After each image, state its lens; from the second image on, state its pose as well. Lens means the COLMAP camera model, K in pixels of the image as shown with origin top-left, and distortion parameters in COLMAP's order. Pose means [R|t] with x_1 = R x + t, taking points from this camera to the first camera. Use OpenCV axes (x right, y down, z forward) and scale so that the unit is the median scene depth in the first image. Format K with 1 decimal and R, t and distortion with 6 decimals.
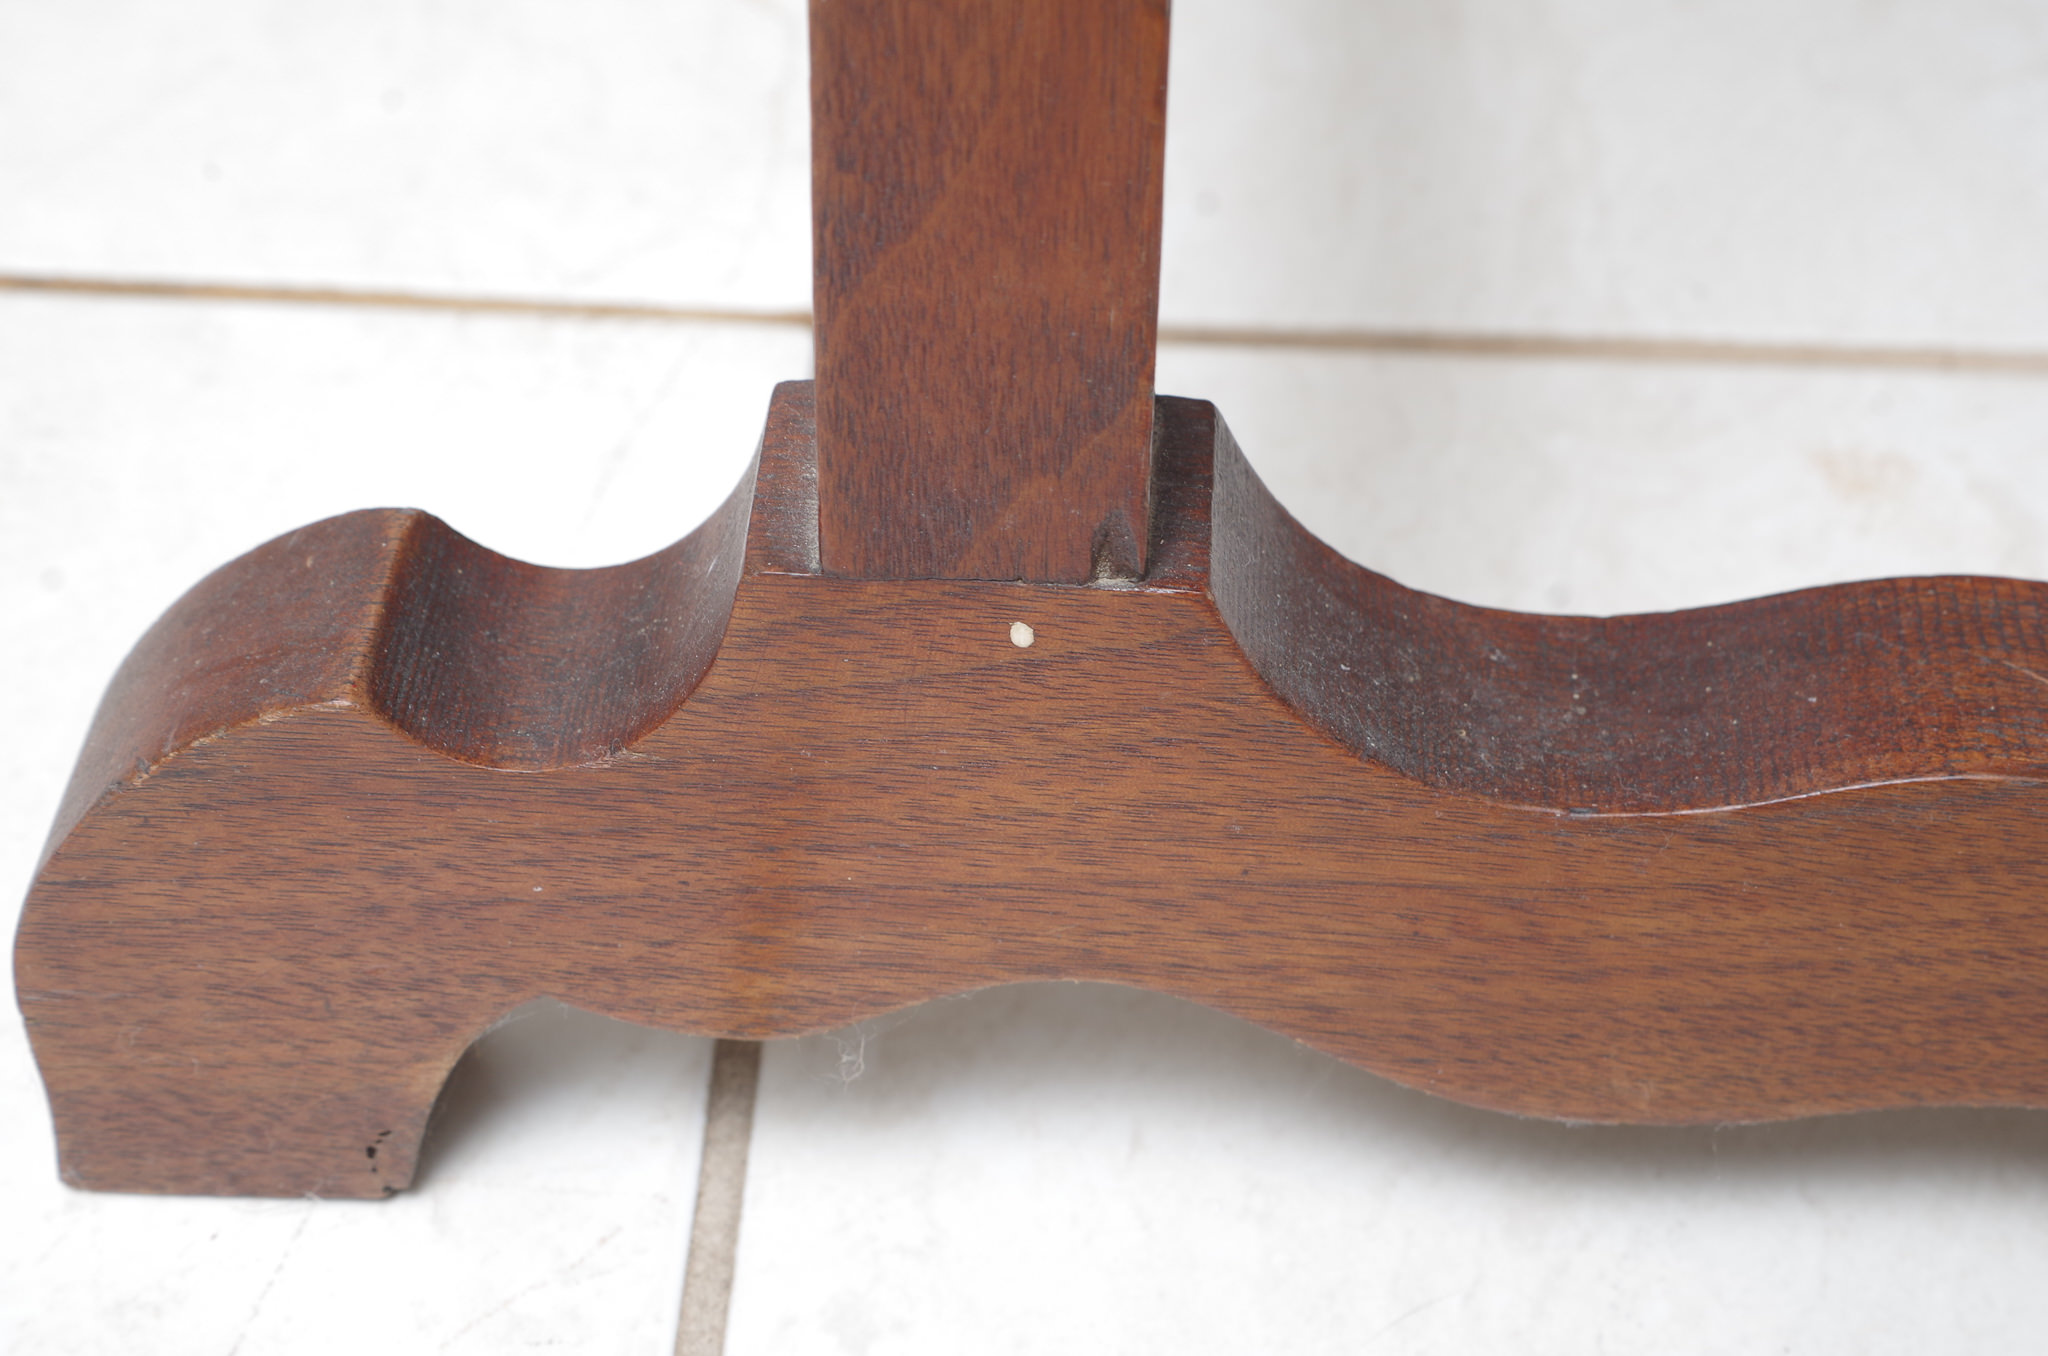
lens RADIAL K [[3740.1, 0, 1036.2], [0, 3740.1, 670.4], [0, 0, 1]] dist [0.114138, 0.000000]
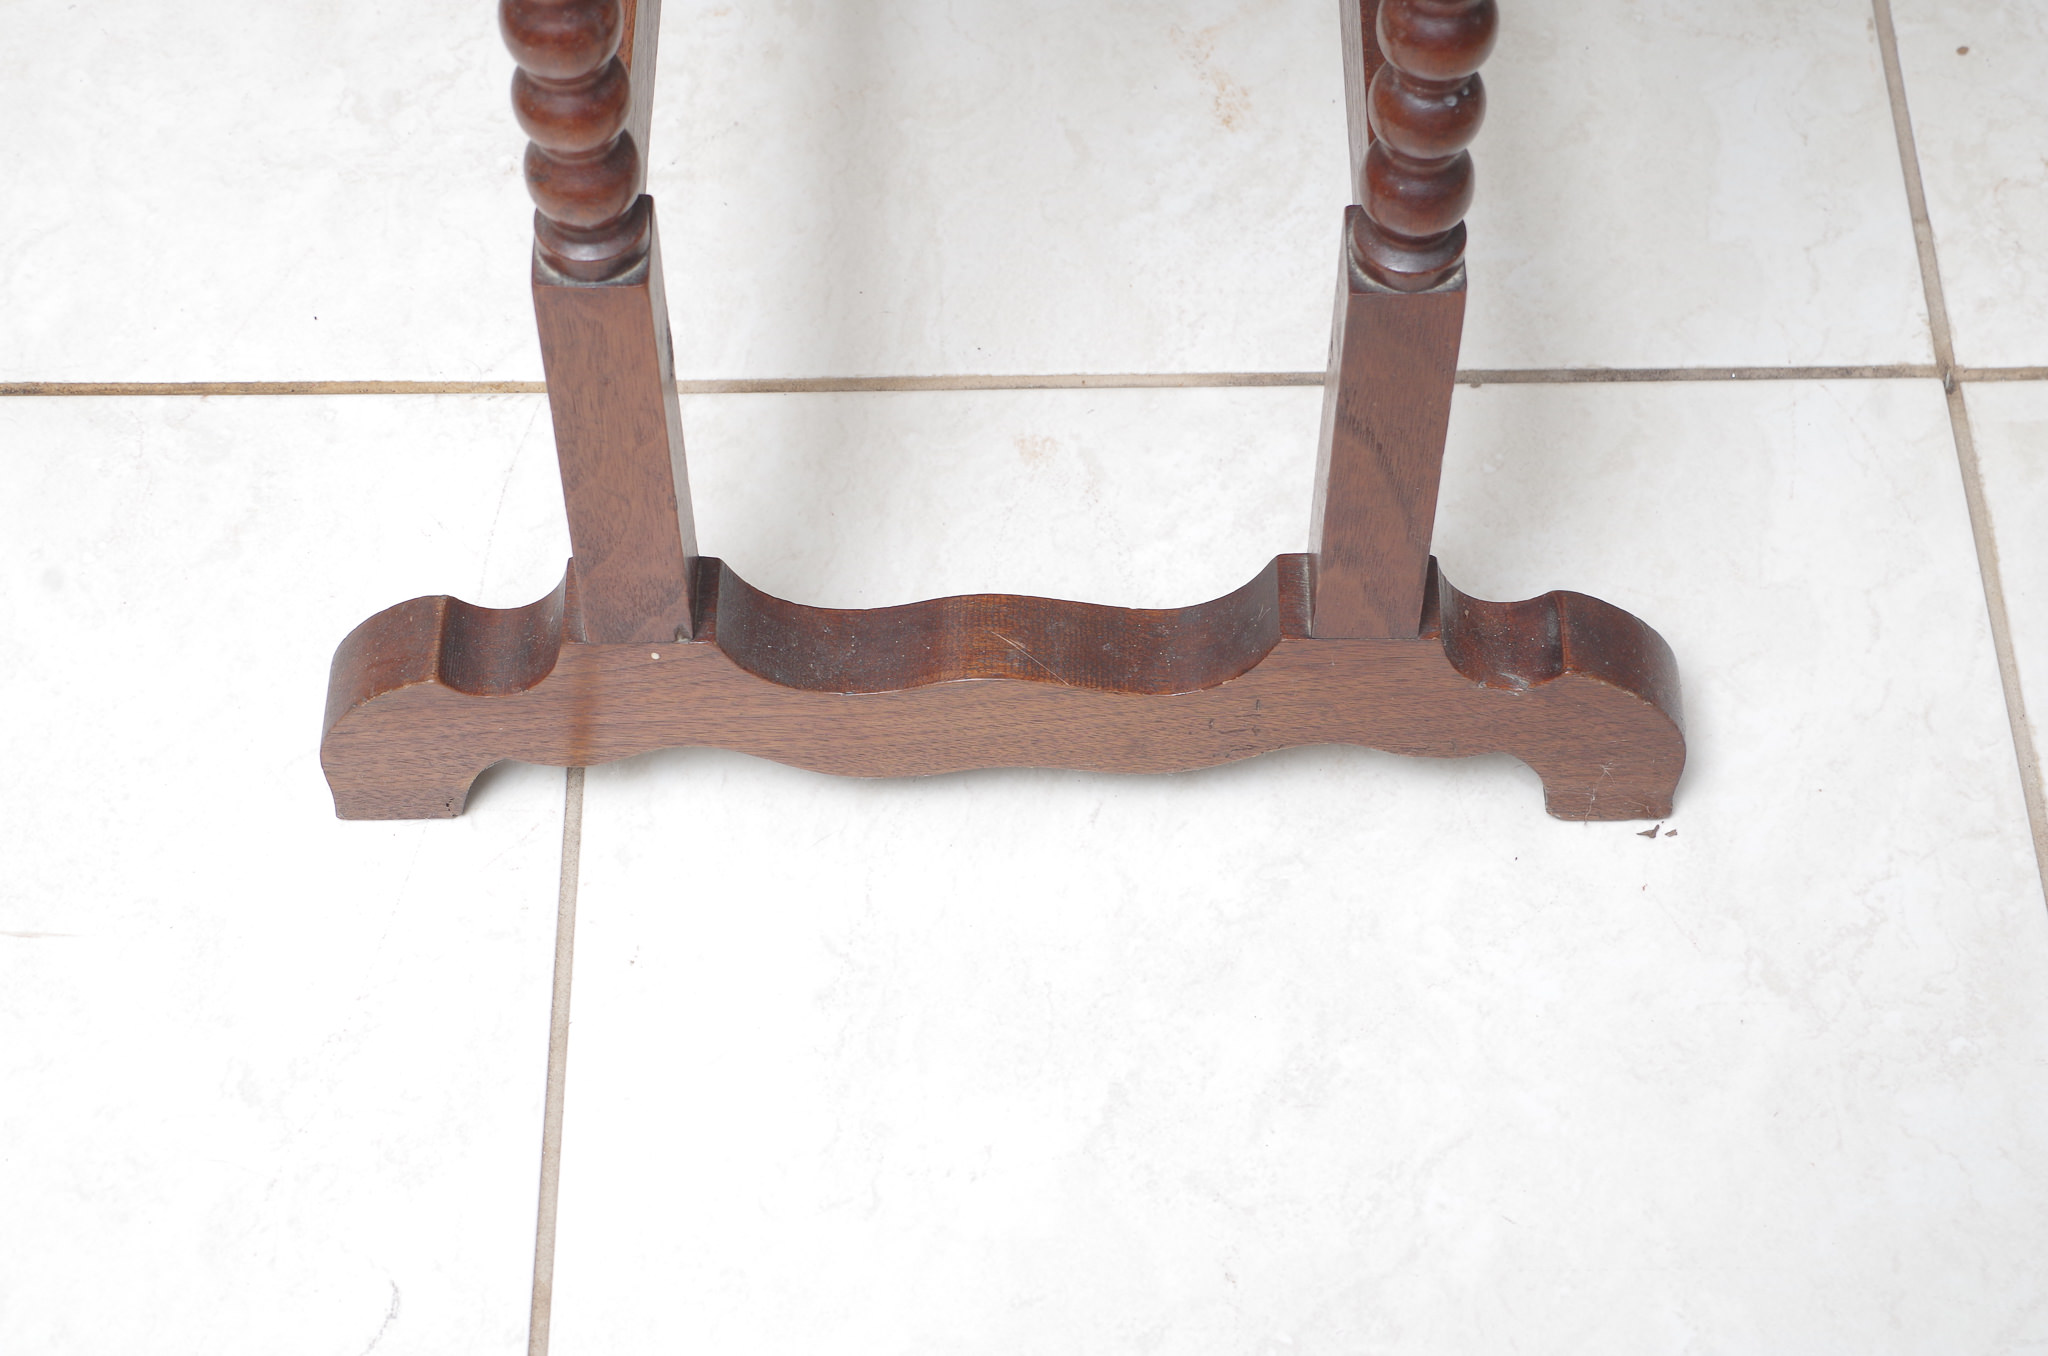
lens RADIAL K [[3740.1, 0, 1017.4], [0, 3740.1, 686.2], [0, 0, 1]] dist [0.114138, 0.000000]
pose [[0.998436, -0.054437, 0.012771, 0.231891], [0.049707, 0.968725, 0.243106, -0.659919], [-0.025606, -0.242091, 0.969916, -1.822918]]
